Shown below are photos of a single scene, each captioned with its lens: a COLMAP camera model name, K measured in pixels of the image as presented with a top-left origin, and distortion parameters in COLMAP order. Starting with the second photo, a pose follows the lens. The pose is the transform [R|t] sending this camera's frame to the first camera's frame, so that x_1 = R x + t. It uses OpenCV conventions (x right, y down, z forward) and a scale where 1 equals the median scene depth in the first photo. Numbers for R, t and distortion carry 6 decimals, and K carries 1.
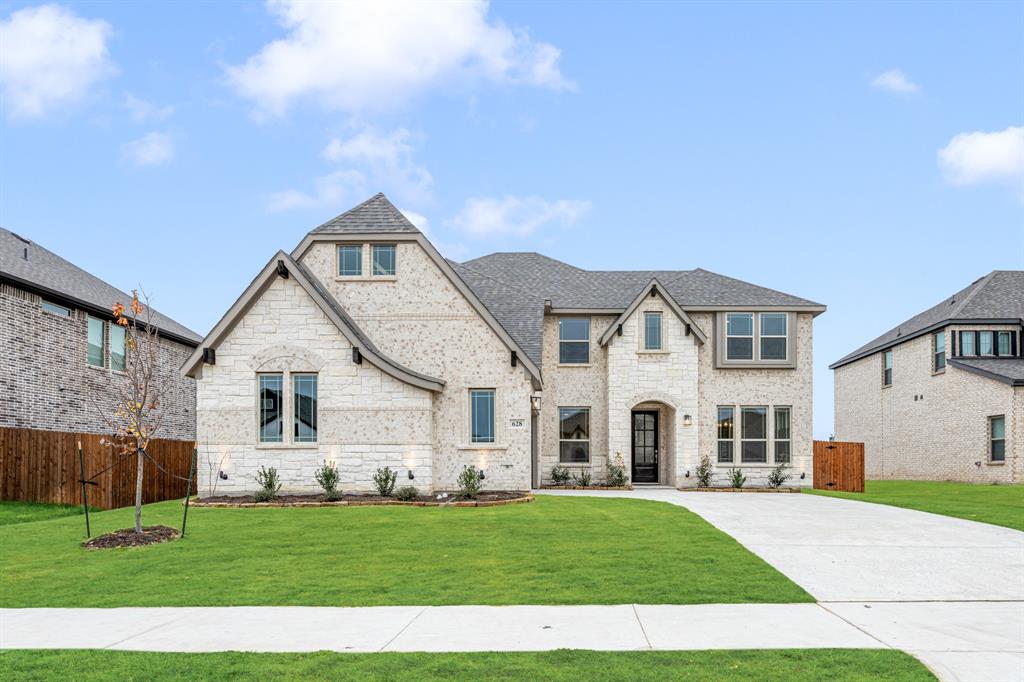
lens RADIAL K [[515.6, 0, 512.1], [0, 515.6, 388.0], [0, 0, 1]] dist [-0.001071, -0.000019]
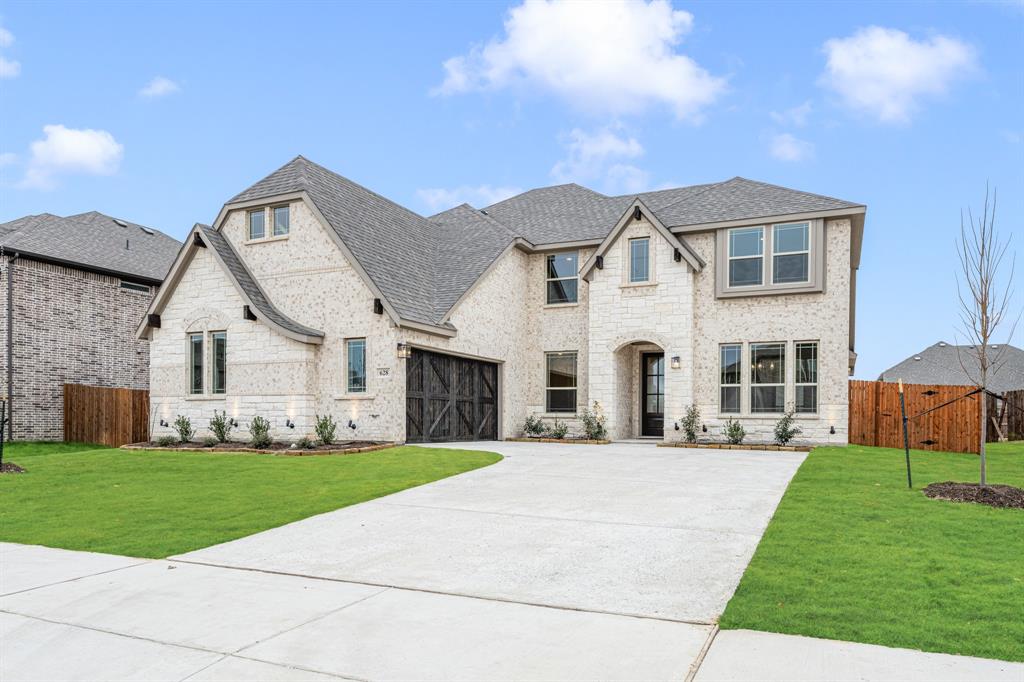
lens RADIAL K [[546.4, 0, 512.0], [0, 546.4, 341.0], [0, 0, 1]] dist [0.000618, -0.000182]
pose [[0.941246, -0.042954, -0.334978, 0.398304], [0.047166, 0.998877, 0.004445, 0.010874], [0.334411, -0.019983, 0.942215, 0.072002]]
